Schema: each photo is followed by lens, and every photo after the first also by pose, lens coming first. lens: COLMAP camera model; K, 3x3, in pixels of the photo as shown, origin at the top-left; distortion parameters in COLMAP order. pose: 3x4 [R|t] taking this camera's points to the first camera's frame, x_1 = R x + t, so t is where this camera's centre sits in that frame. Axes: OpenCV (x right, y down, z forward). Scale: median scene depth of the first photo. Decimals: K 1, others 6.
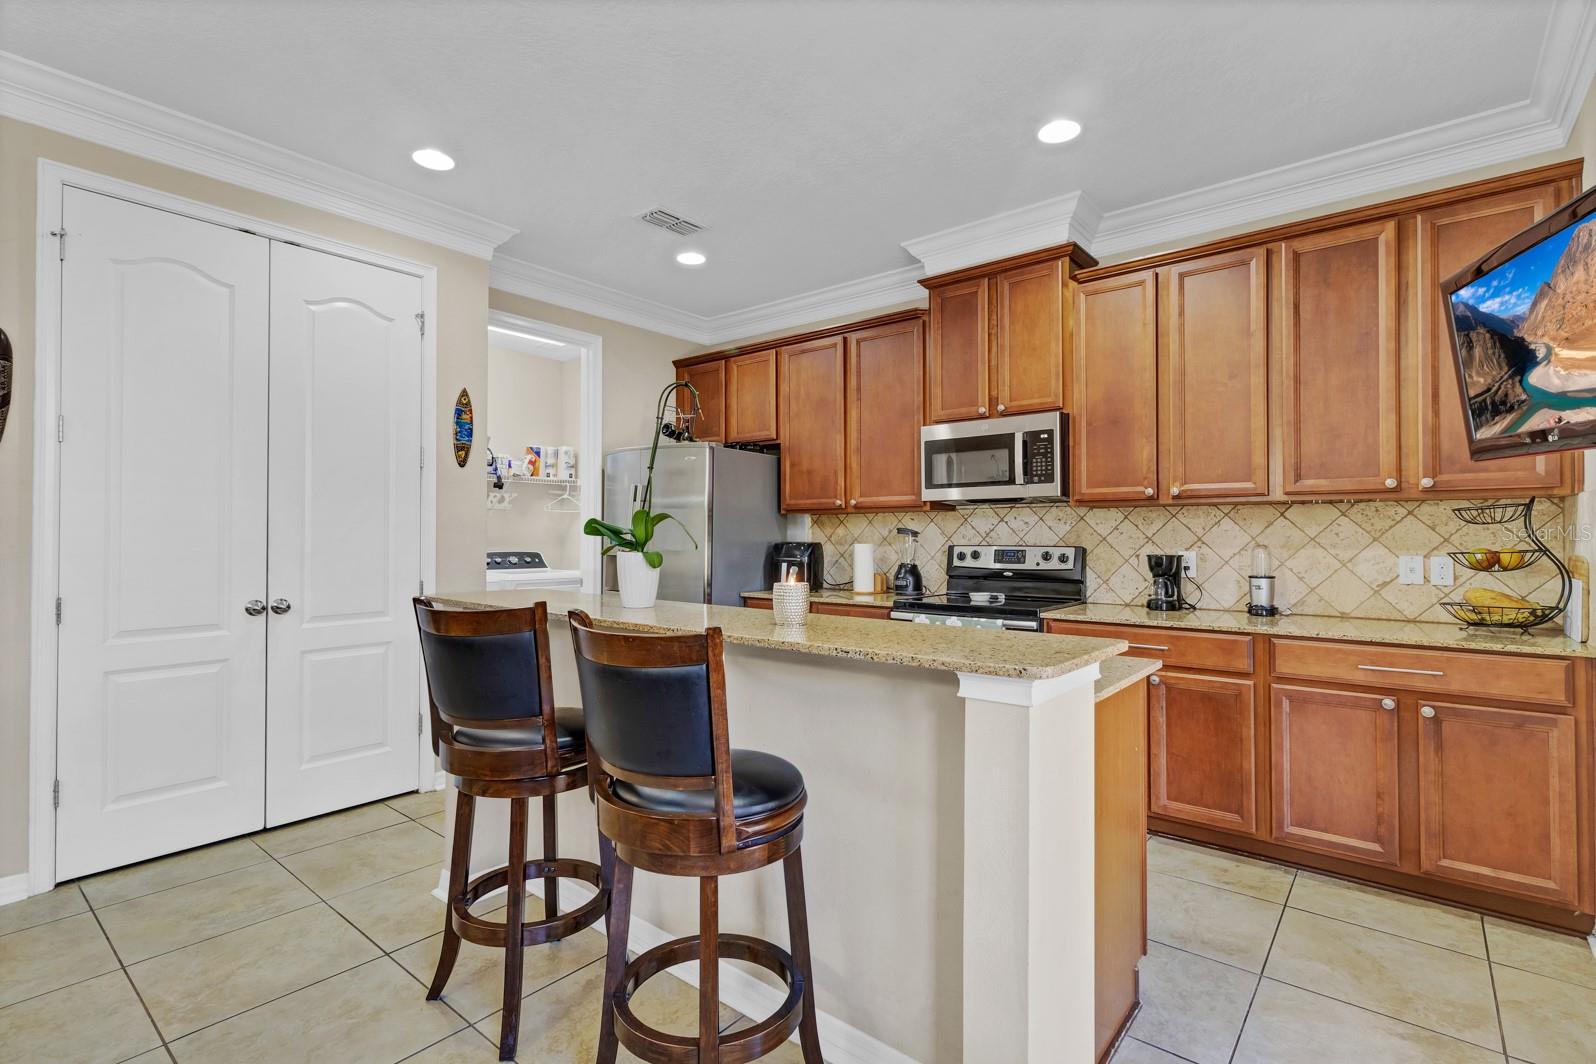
lens RADIAL K [[754.0, 0, 828.3], [0, 754.0, 530.3], [0, 0, 1]] dist [0.004546, 0.000897]
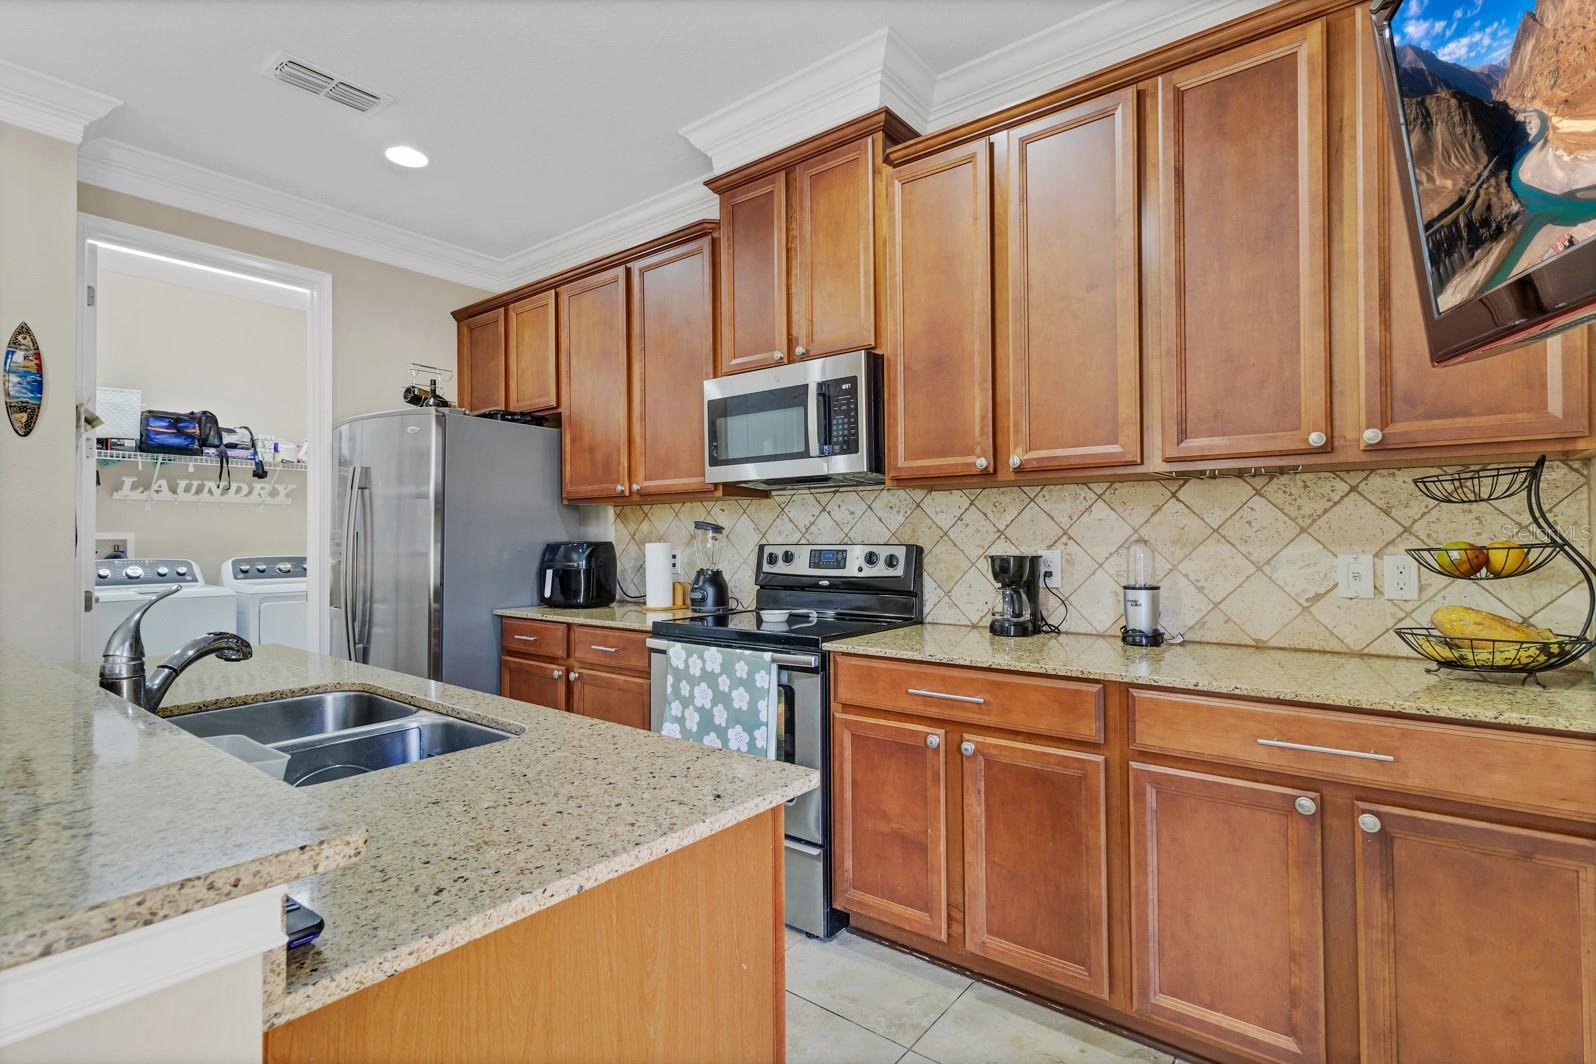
lens RADIAL K [[754.0, 0, 841.4], [0, 754.0, 531.3], [0, 0, 1]] dist [0.004546, 0.000897]
pose [[0.999779, -0.006013, 0.020140, 0.281395], [0.006045, 0.999981, -0.001555, 0.010817], [-0.020130, 0.001677, 0.999796, 0.319177]]
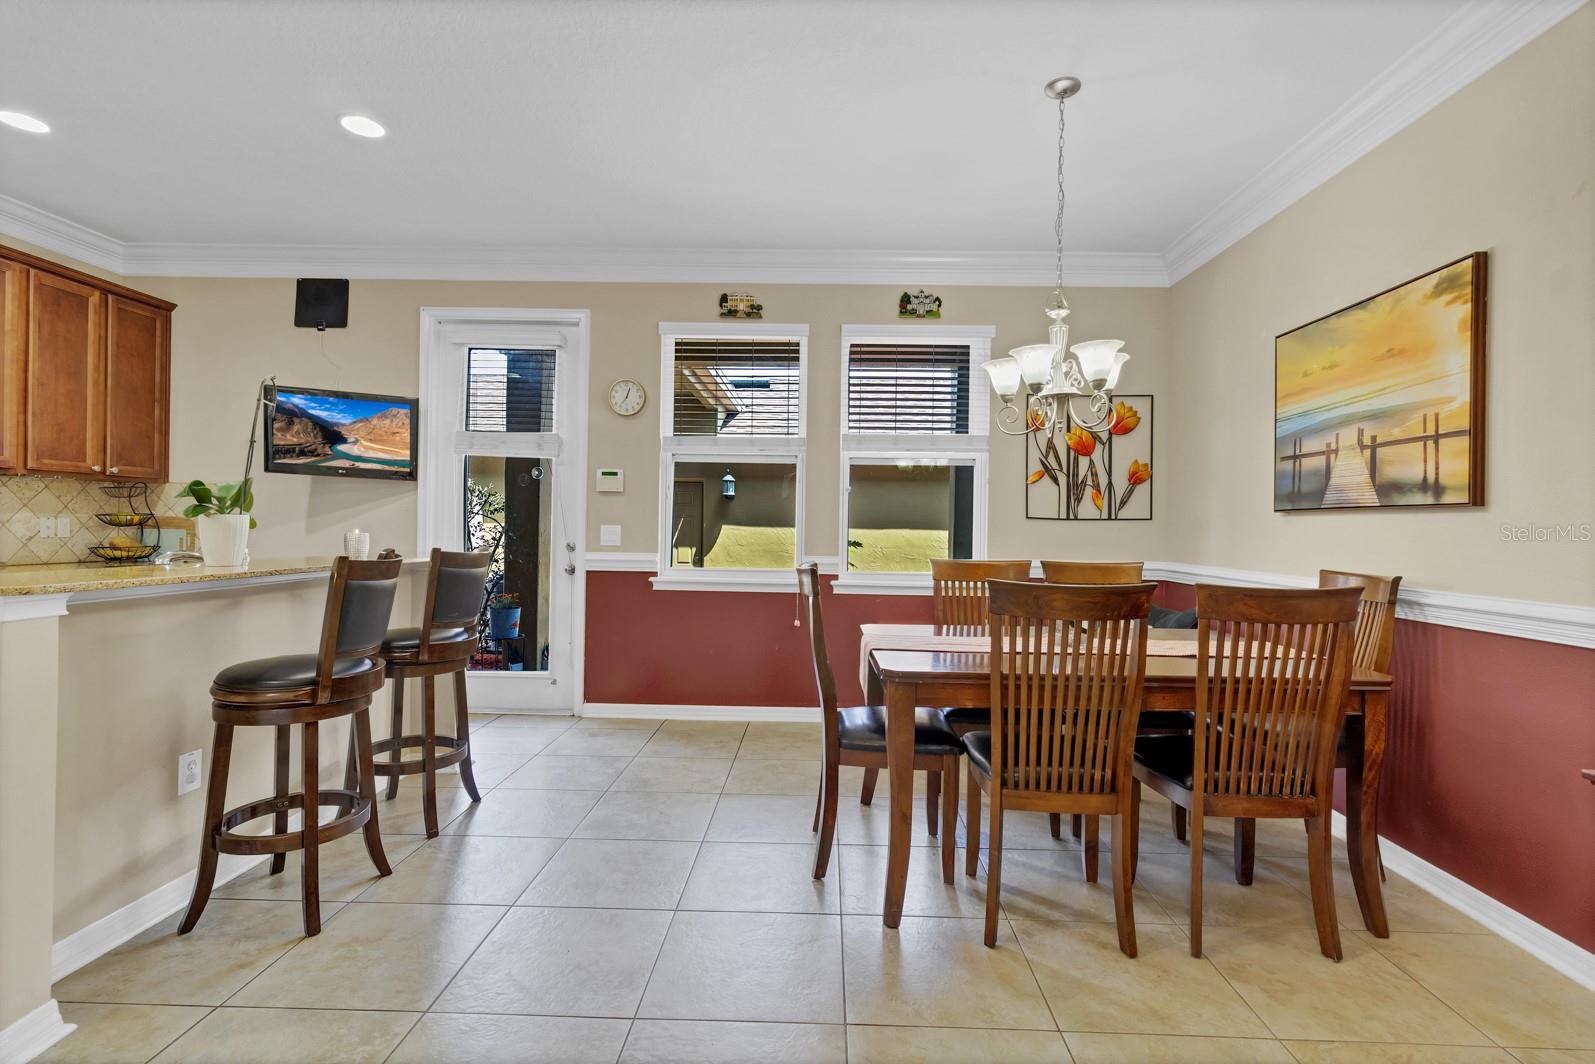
lens RADIAL K [[753.6, 0, 816.4], [0, 753.6, 533.8], [0, 0, 1]] dist [0.004546, 0.000897]
pose [[-0.614883, -0.016830, 0.788439, -1.078832], [-0.020769, 0.999771, 0.005144, 0.024545], [-0.788345, -0.013212, -0.615091, 0.663284]]
